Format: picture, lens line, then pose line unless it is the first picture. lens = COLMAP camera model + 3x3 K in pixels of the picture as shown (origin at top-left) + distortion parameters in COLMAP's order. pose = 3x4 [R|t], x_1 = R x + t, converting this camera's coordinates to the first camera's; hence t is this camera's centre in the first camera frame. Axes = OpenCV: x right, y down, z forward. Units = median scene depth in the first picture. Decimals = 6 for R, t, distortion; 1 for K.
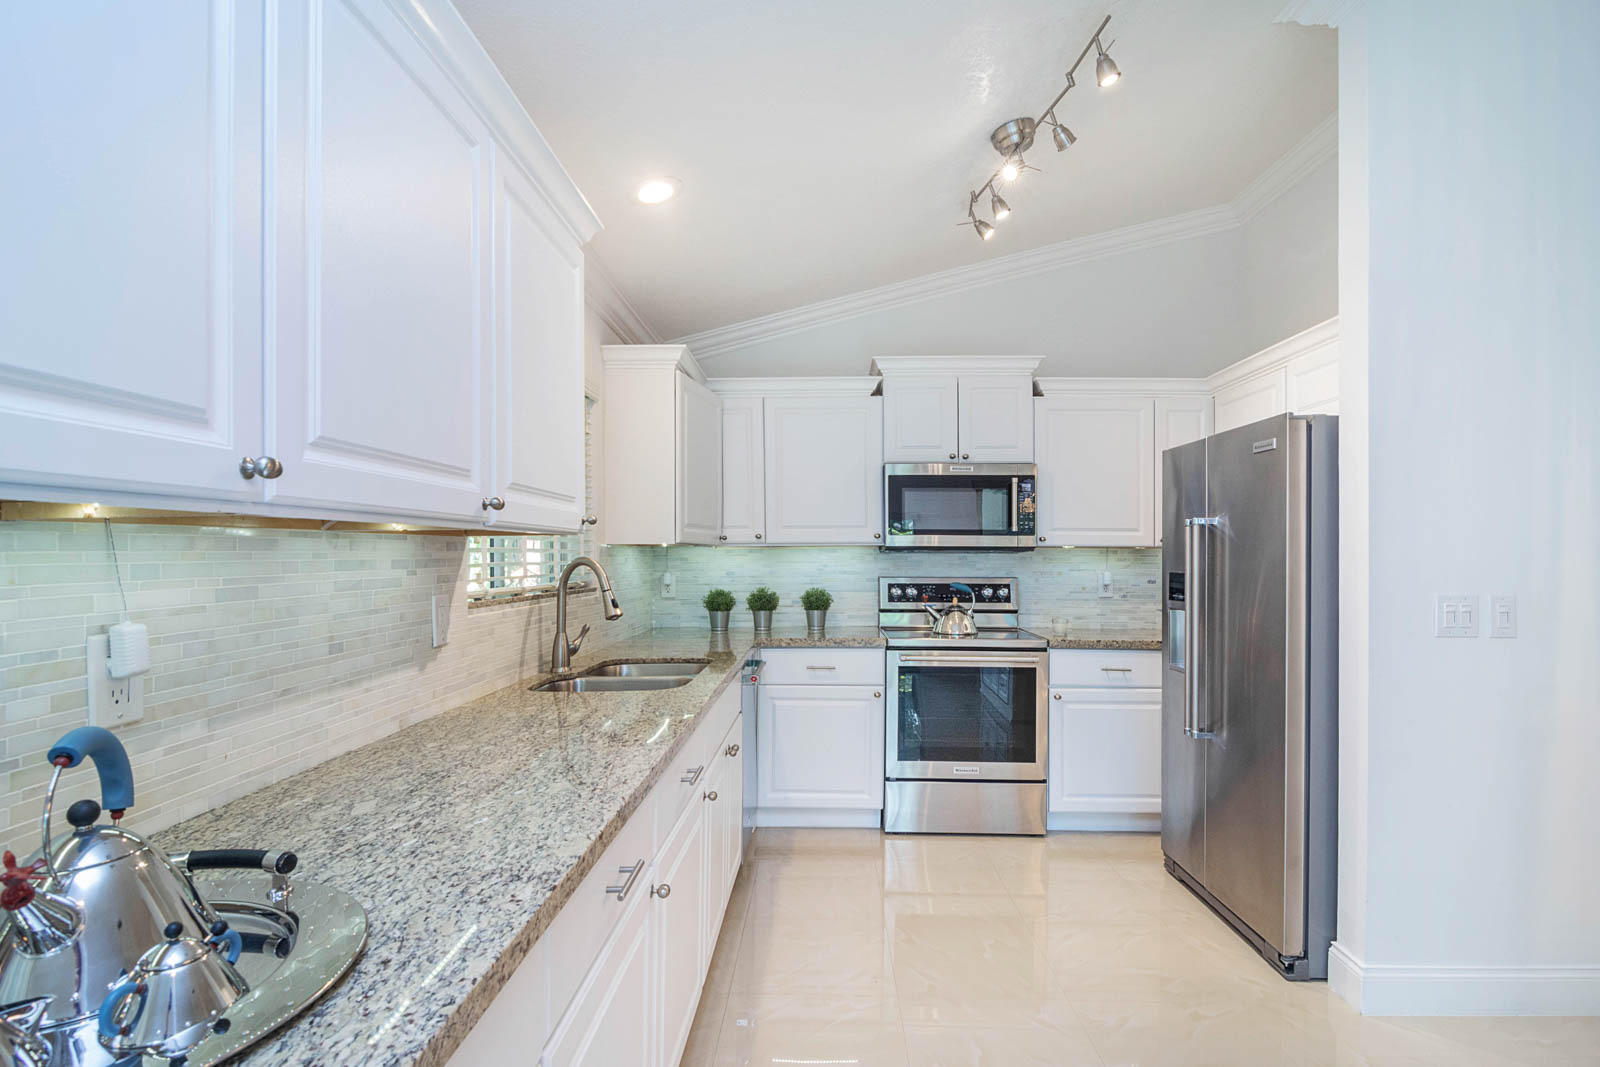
lens RADIAL K [[786.8, 0, 804.8], [0, 786.8, 557.6], [0, 0, 1]] dist [-0.014514, -0.005587]
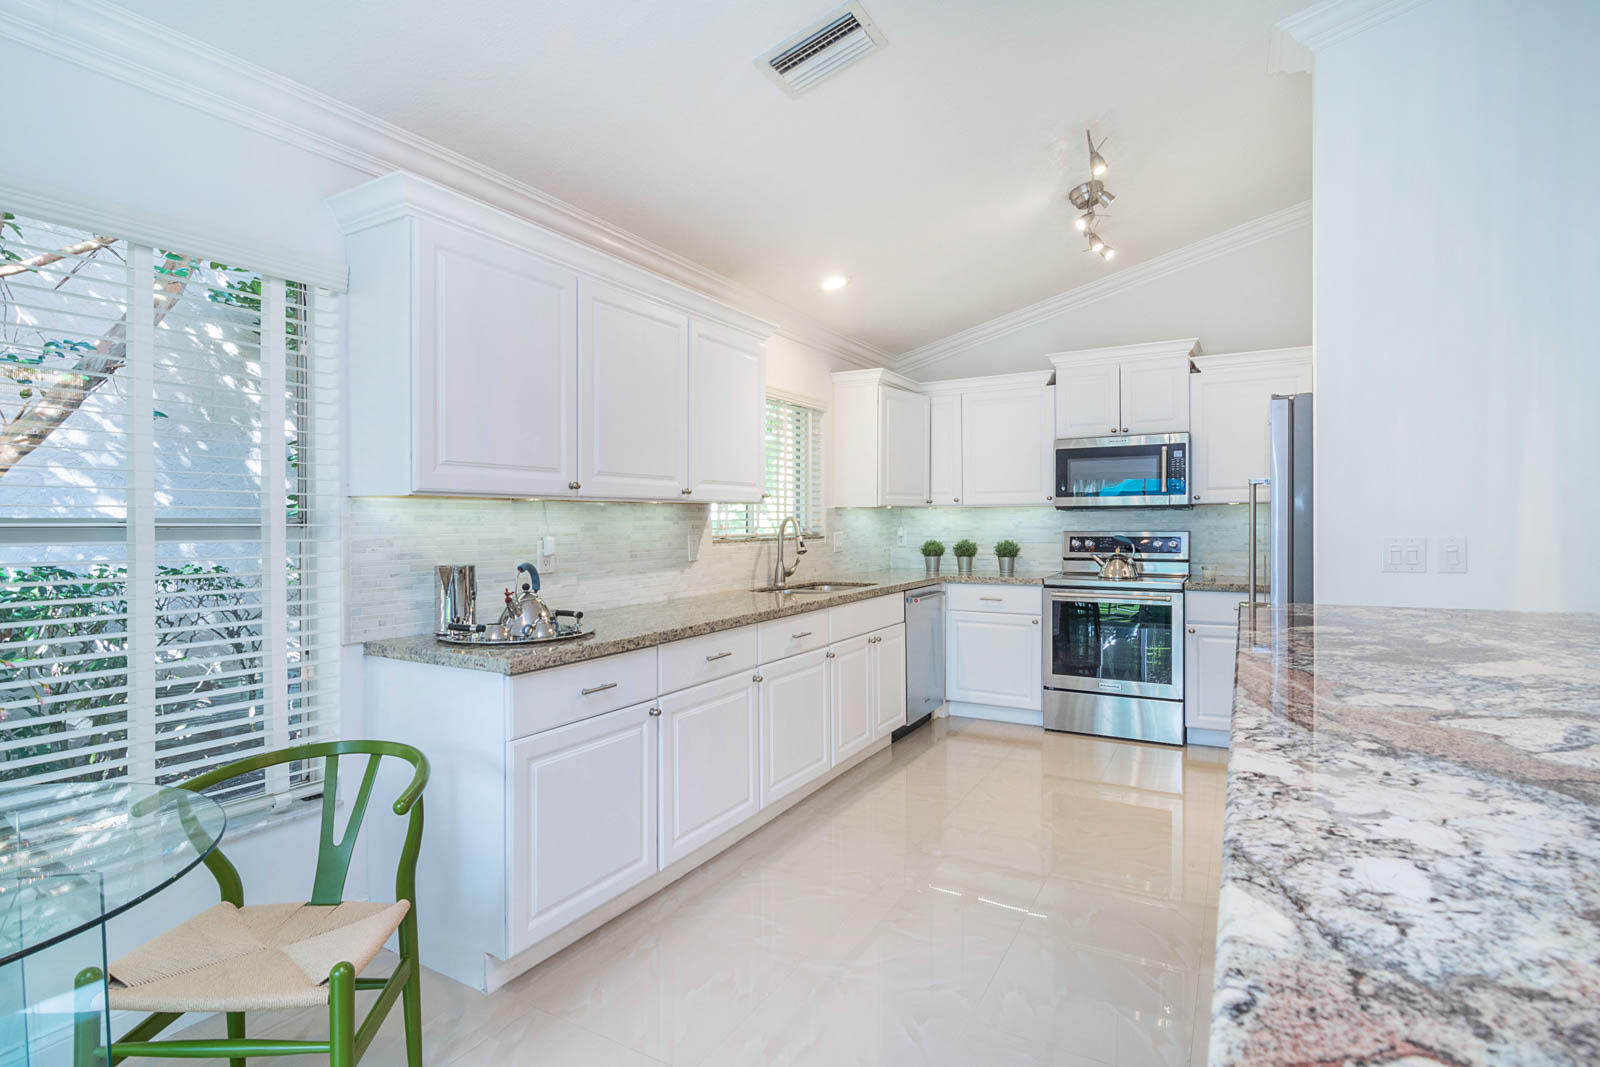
lens RADIAL K [[786.8, 0, 815.9], [0, 786.8, 532.9], [0, 0, 1]] dist [-0.014514, -0.005587]
pose [[0.886536, 0.000176, -0.462659, 0.345298], [0.006446, 0.999898, 0.012731, 0.010054], [0.462614, -0.014268, 0.886445, -0.283735]]
